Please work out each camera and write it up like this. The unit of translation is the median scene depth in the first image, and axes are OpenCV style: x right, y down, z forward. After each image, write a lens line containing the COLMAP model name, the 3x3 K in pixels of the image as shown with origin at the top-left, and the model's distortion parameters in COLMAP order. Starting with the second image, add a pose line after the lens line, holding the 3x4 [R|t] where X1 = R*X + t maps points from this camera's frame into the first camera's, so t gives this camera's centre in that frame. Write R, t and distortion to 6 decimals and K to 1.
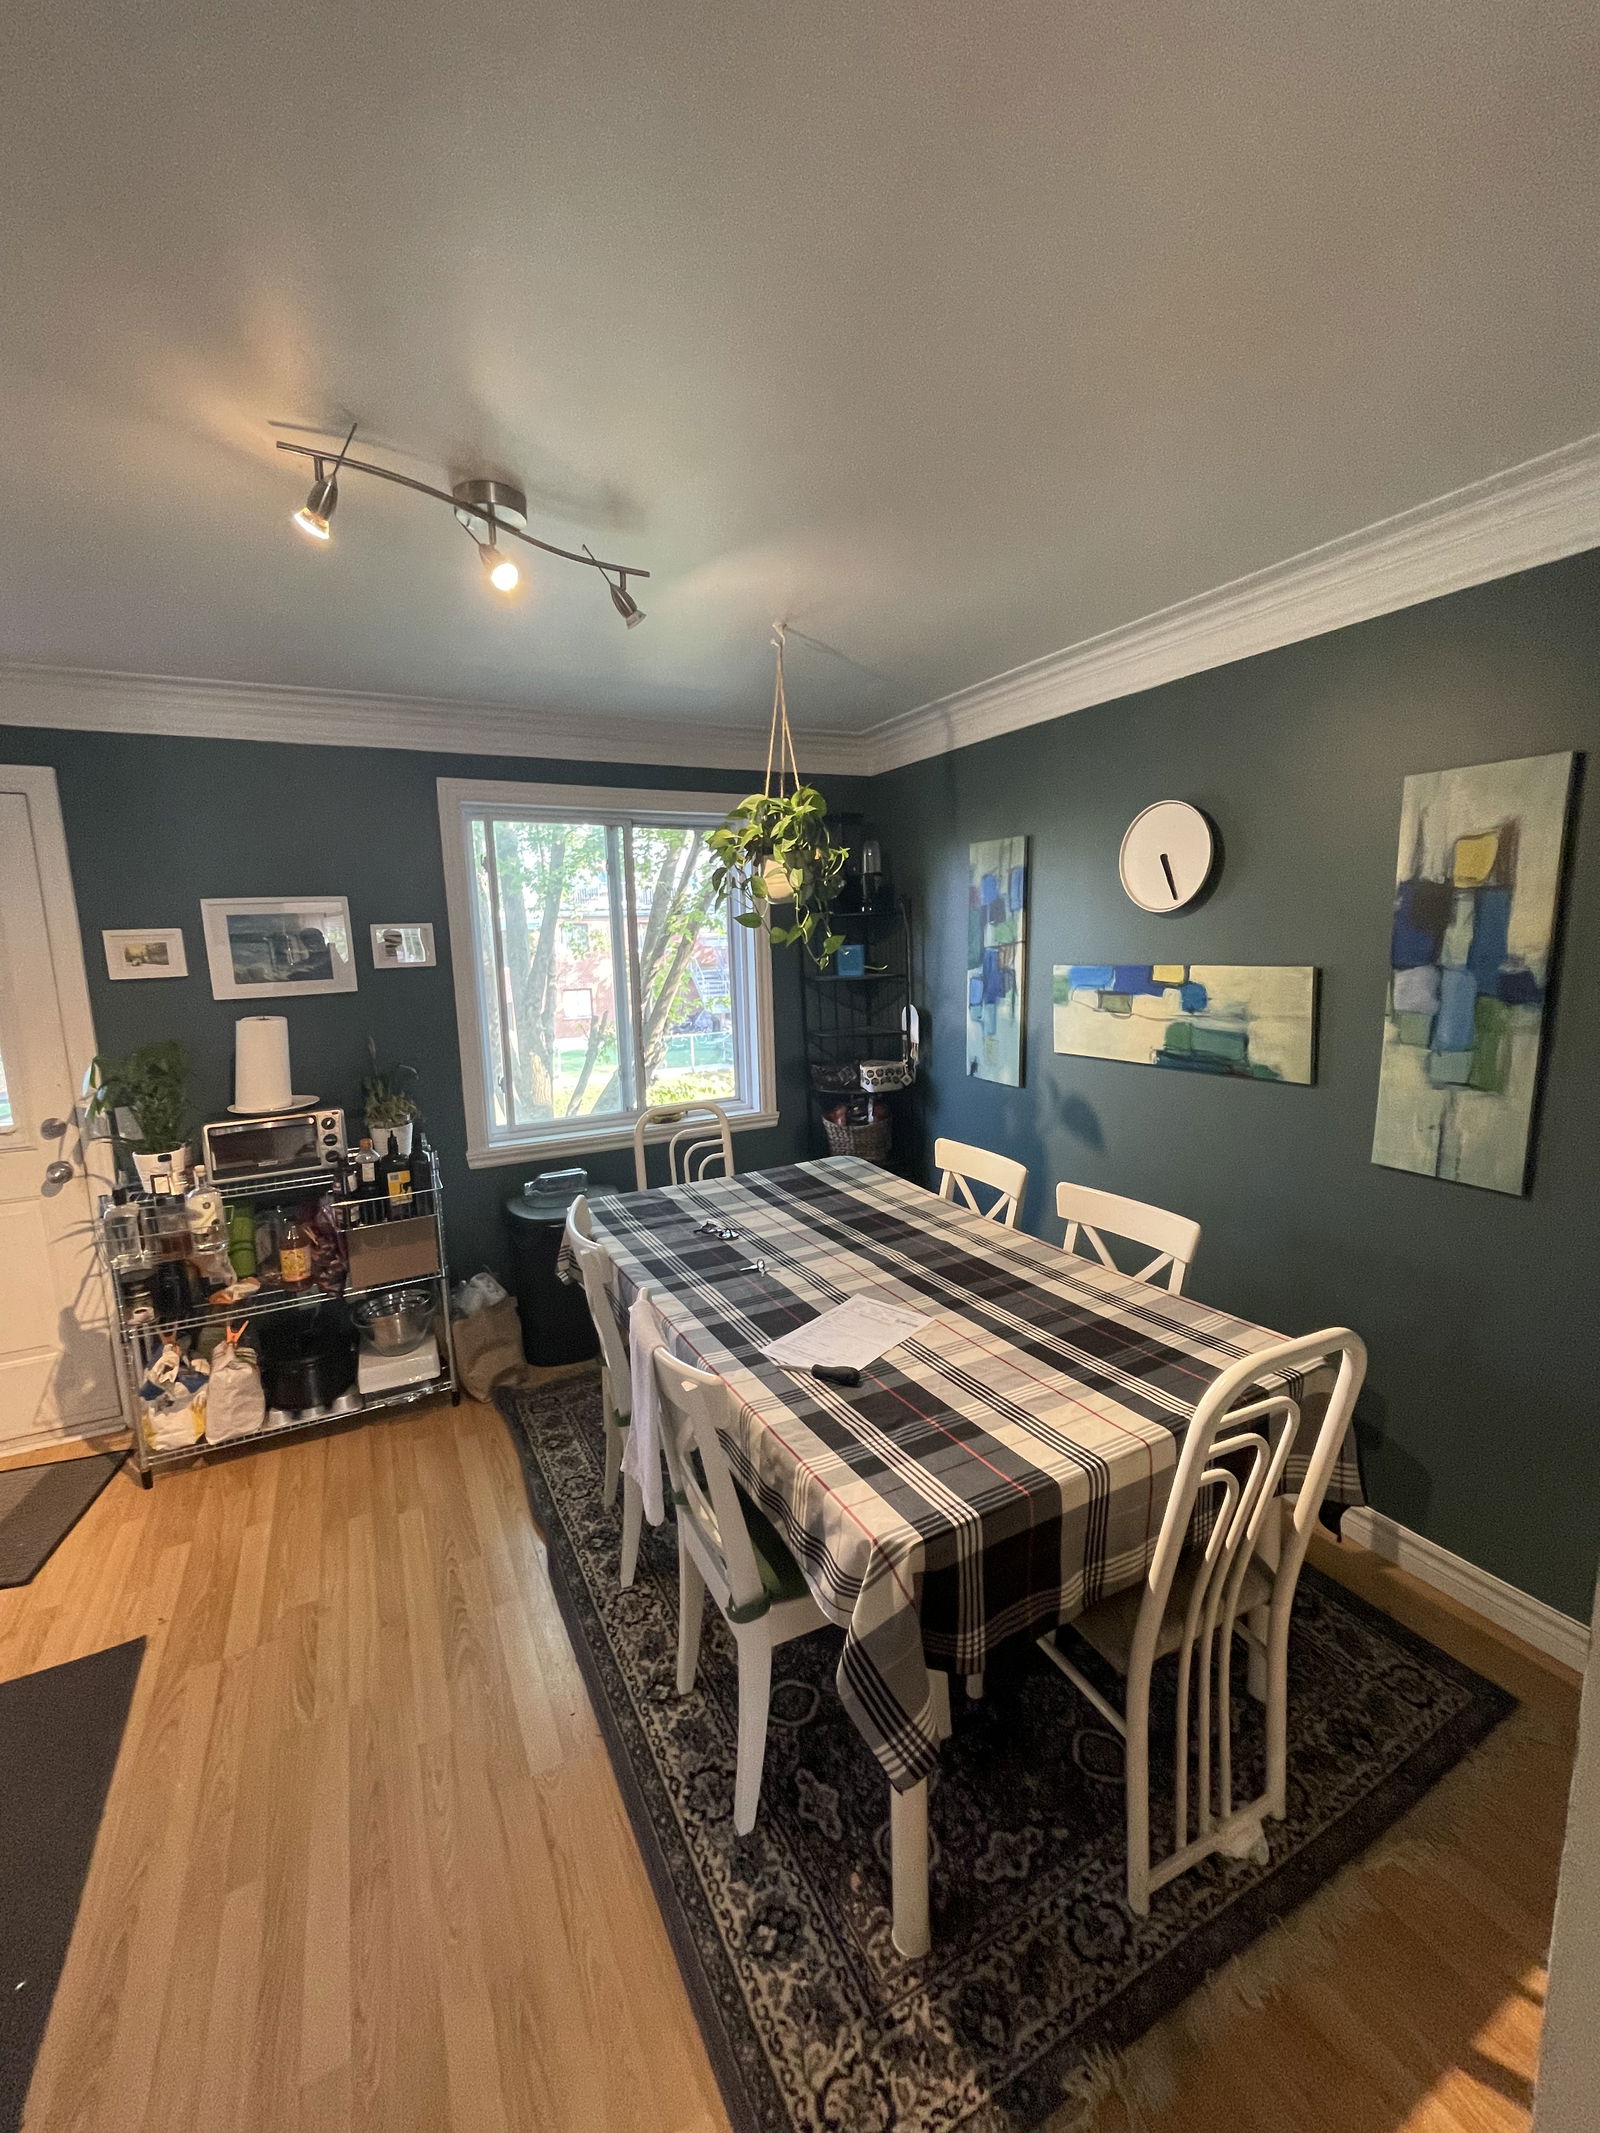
lens RADIAL K [[865.7, 0, 795.2], [0, 865.7, 1058.1], [0, 0, 1]] dist [-0.001811, -0.000202]
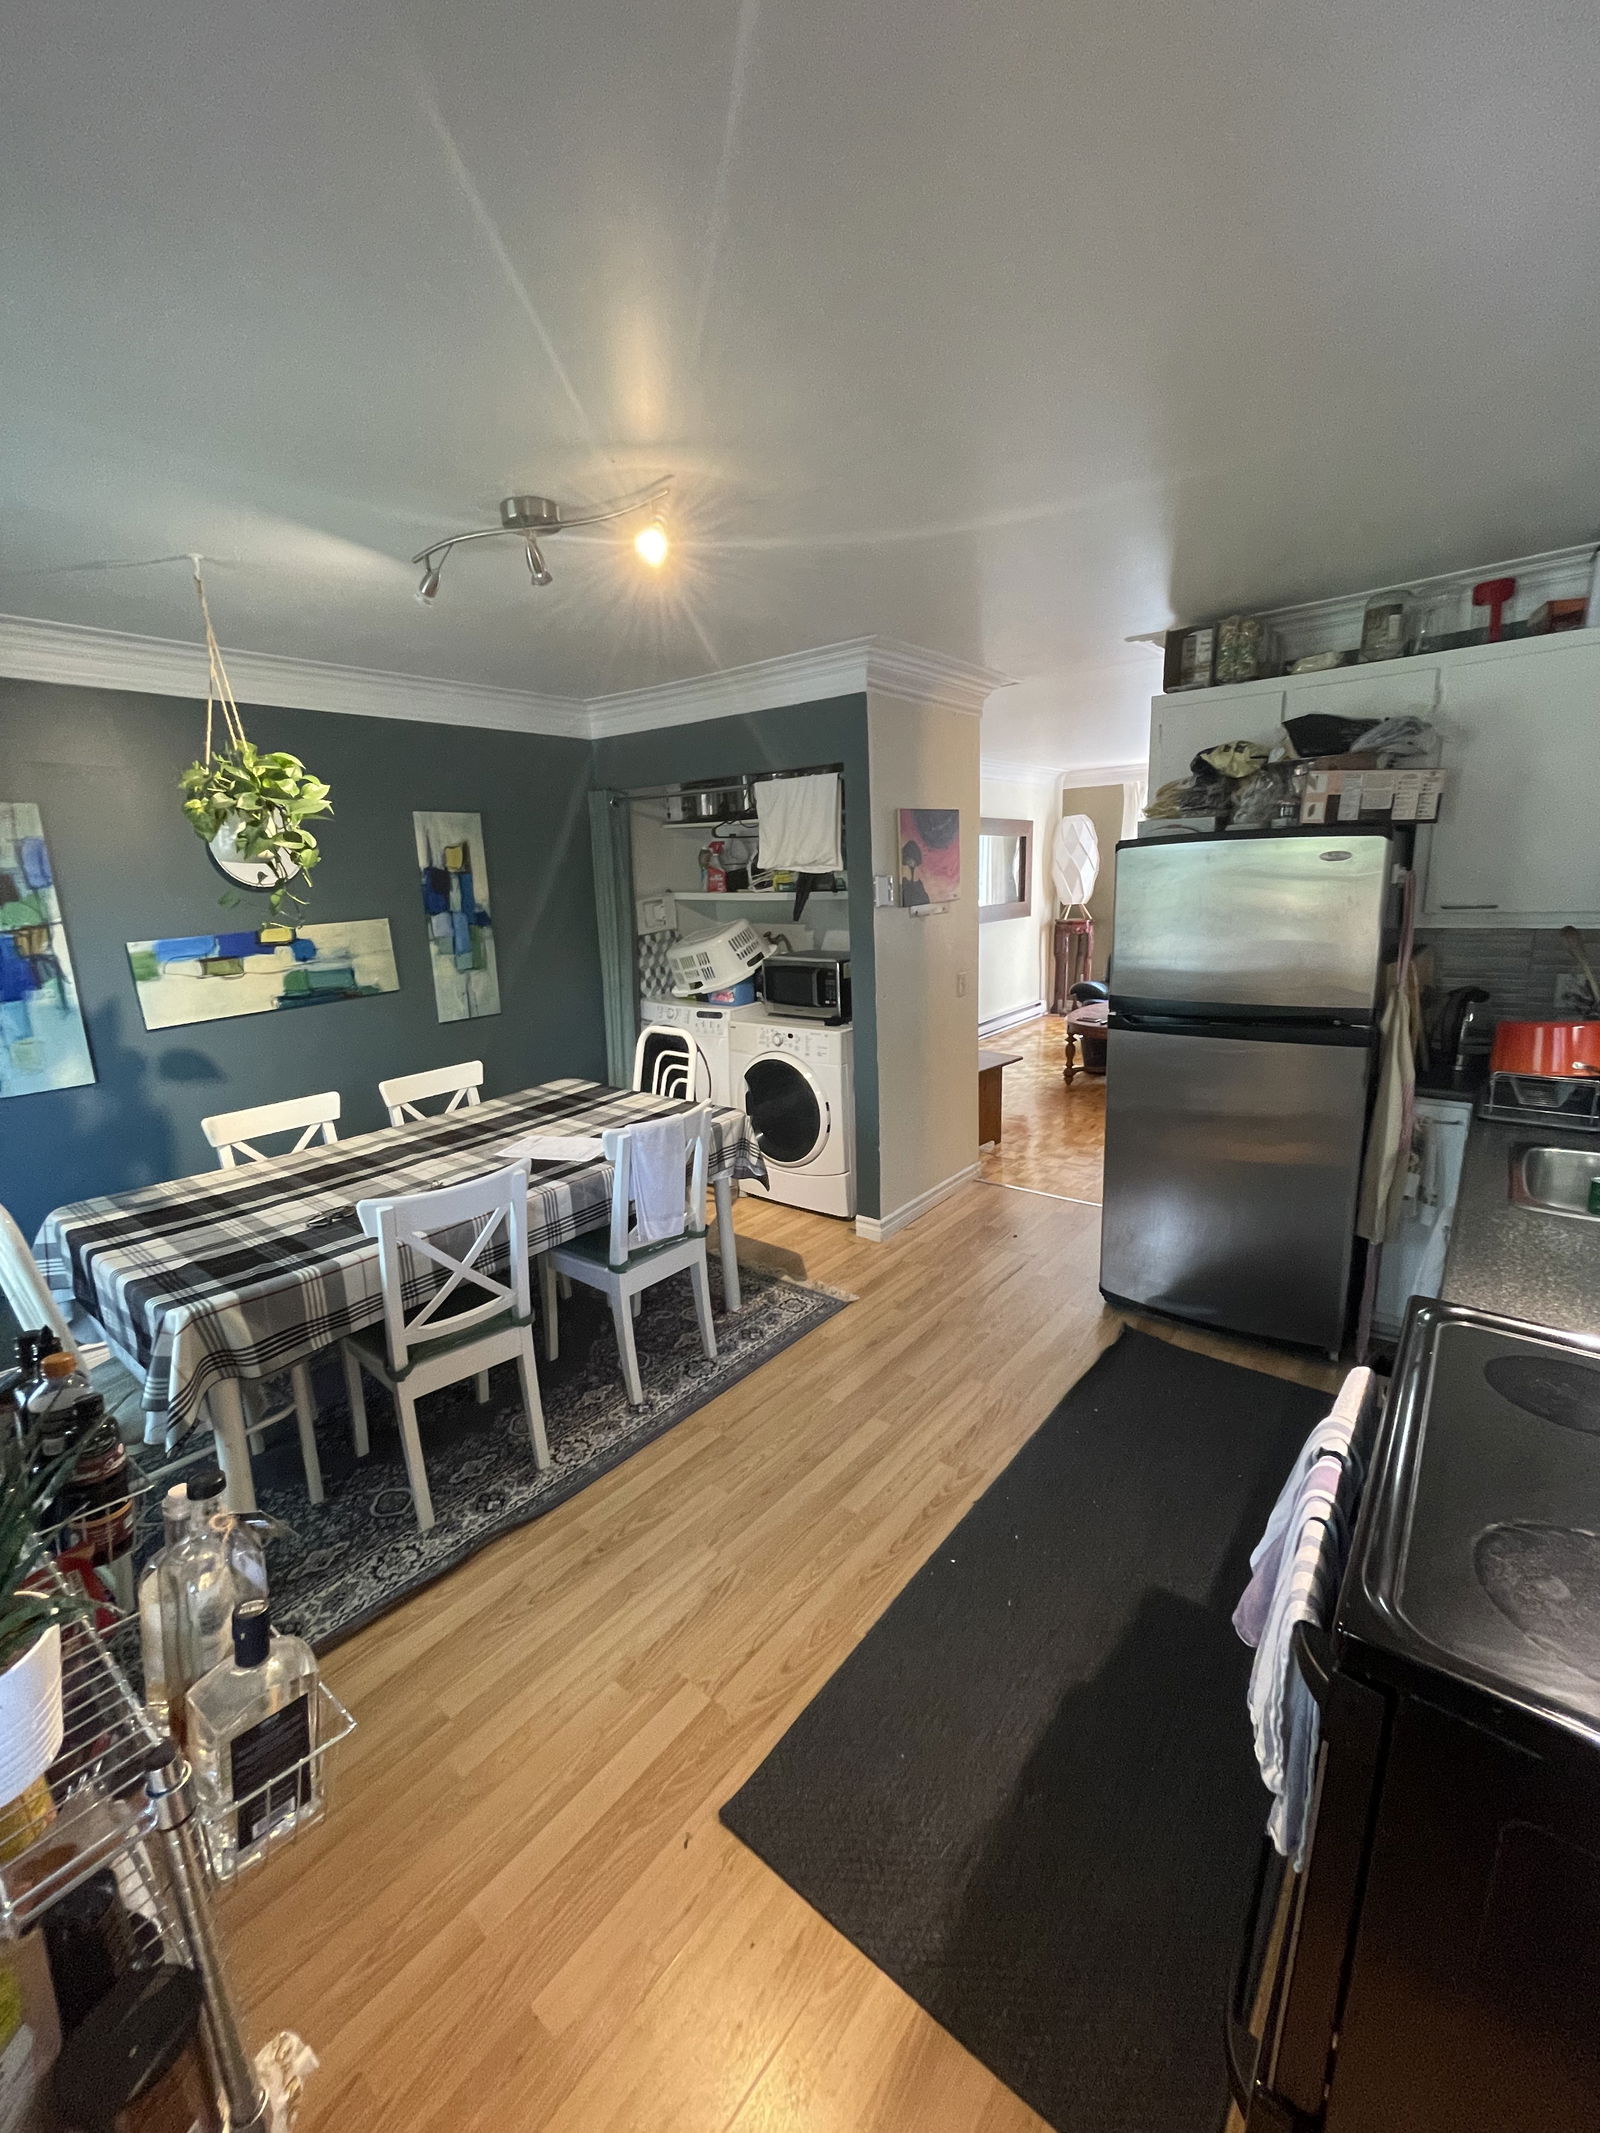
lens RADIAL K [[865.7, 0, 795.2], [0, 865.7, 1058.1], [0, 0, 1]] dist [-0.001811, -0.000202]
pose [[-0.397836, -0.151596, 0.904845, -1.037641], [0.190126, 0.951222, 0.242959, -0.087405], [-0.897540, 0.268692, -0.349608, 0.789776]]
